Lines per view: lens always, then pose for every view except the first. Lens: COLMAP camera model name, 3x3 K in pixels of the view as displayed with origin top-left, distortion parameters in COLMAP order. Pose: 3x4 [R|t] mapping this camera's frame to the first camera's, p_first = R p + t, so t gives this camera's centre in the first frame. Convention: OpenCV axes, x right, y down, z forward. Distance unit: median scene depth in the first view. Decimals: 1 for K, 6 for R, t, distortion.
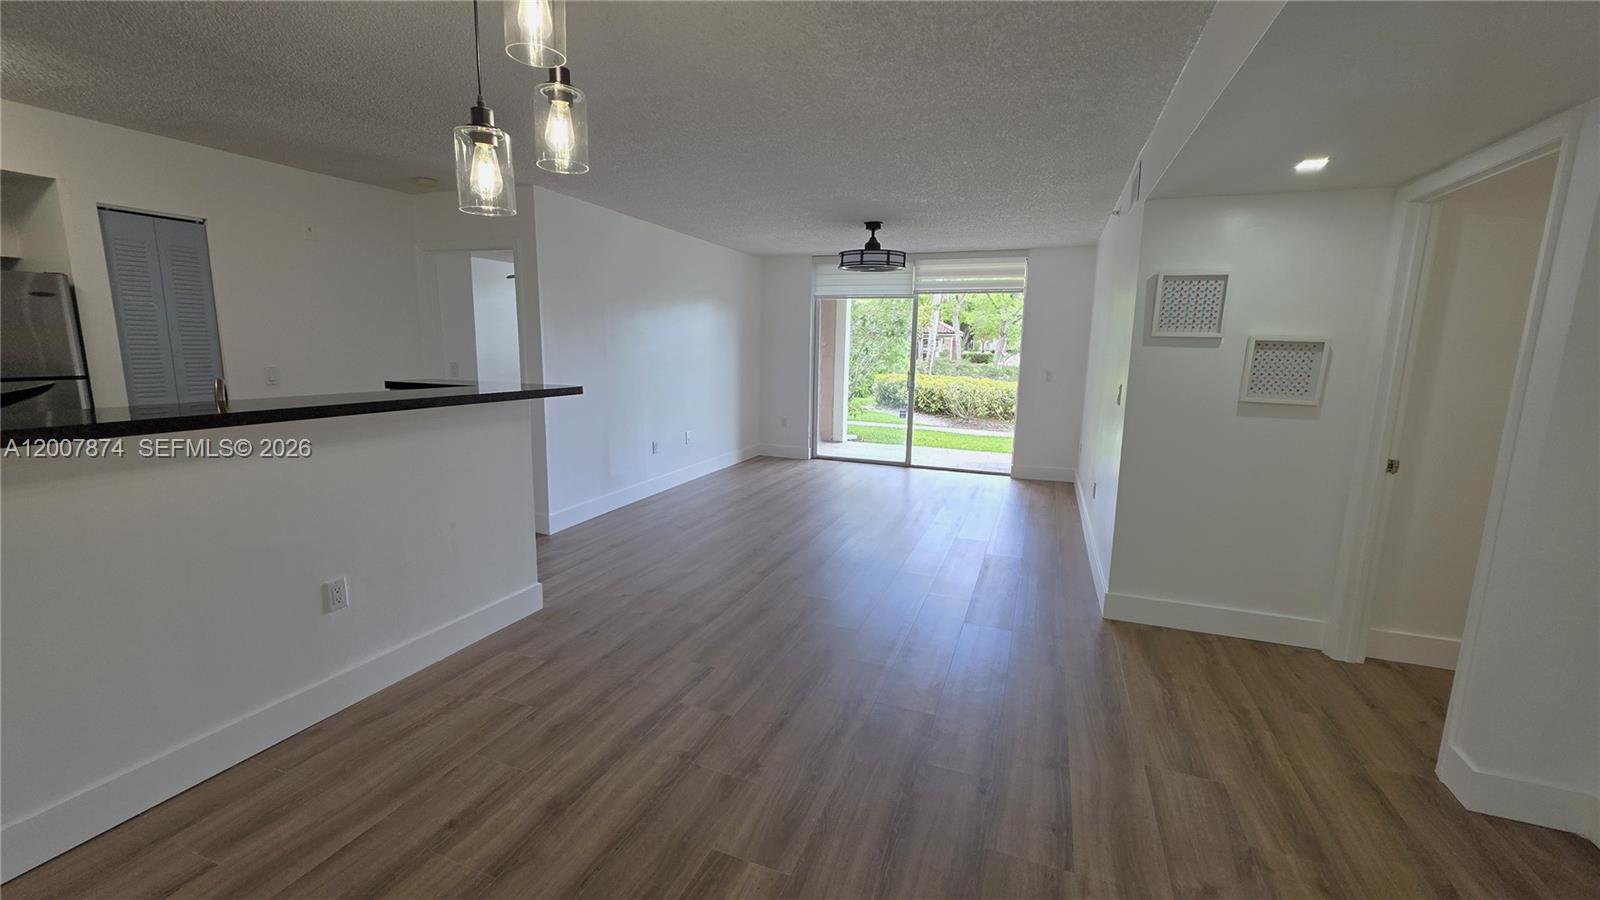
lens RADIAL K [[646.1, 0, 798.7], [0, 646.1, 450.0], [0, 0, 1]] dist [0.001401, 0.000436]
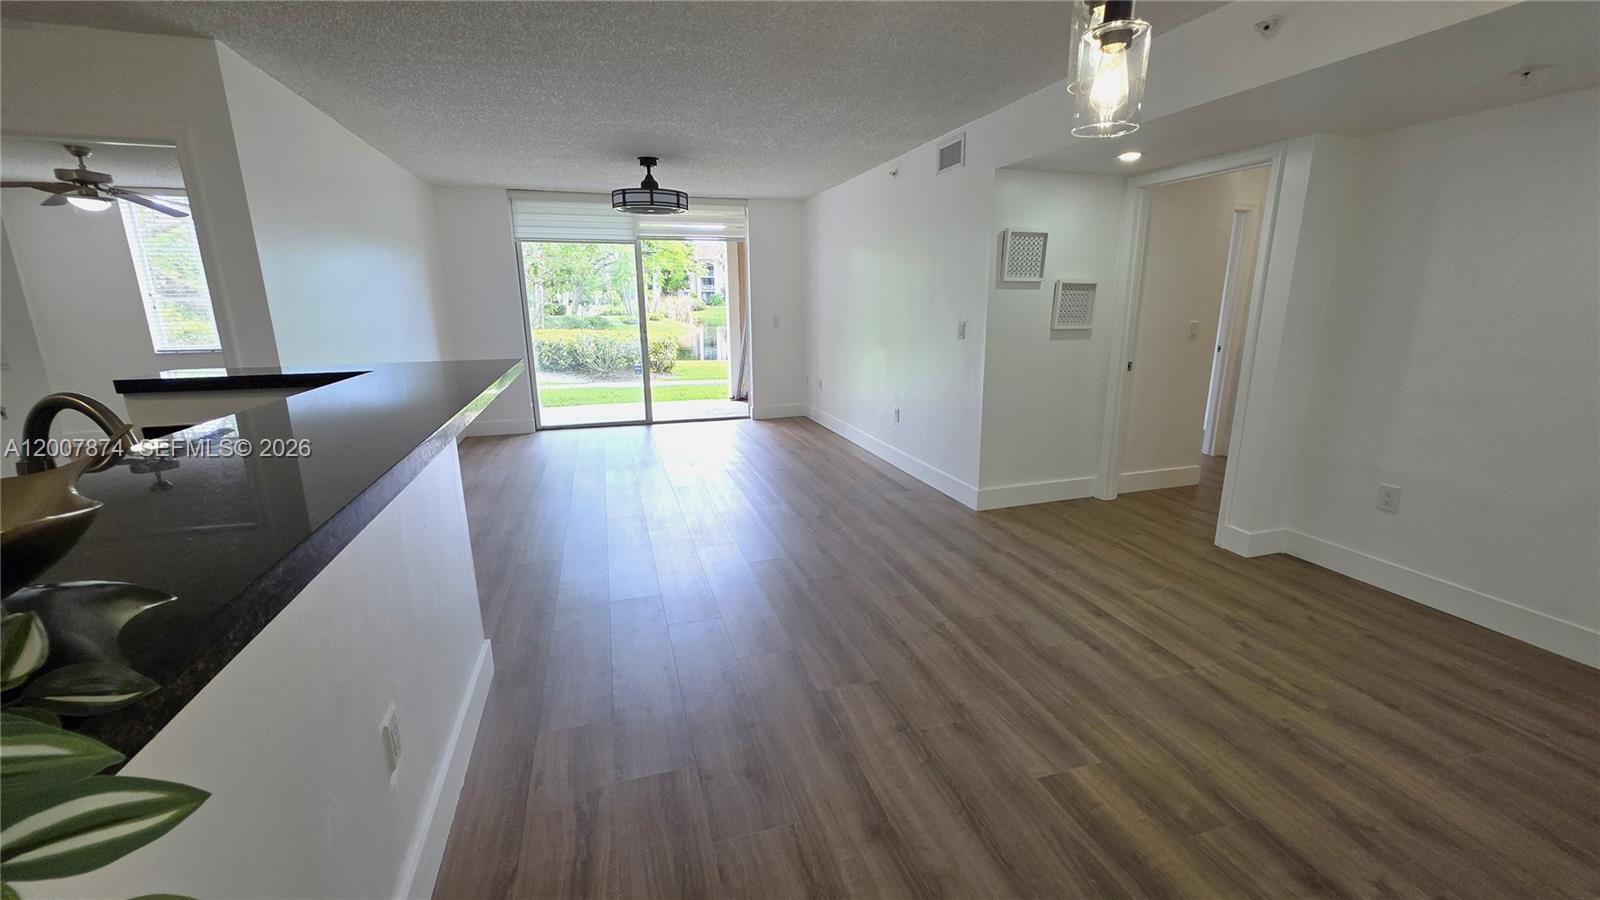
lens RADIAL K [[646.1, 0, 810.3], [0, 646.1, 449.9], [0, 0, 1]] dist [0.001401, 0.000436]
pose [[0.778848, -0.166702, 0.604654, -0.568014], [0.121382, 0.985869, 0.115453, -0.043627], [-0.615355, -0.016526, 0.788076, 0.240105]]
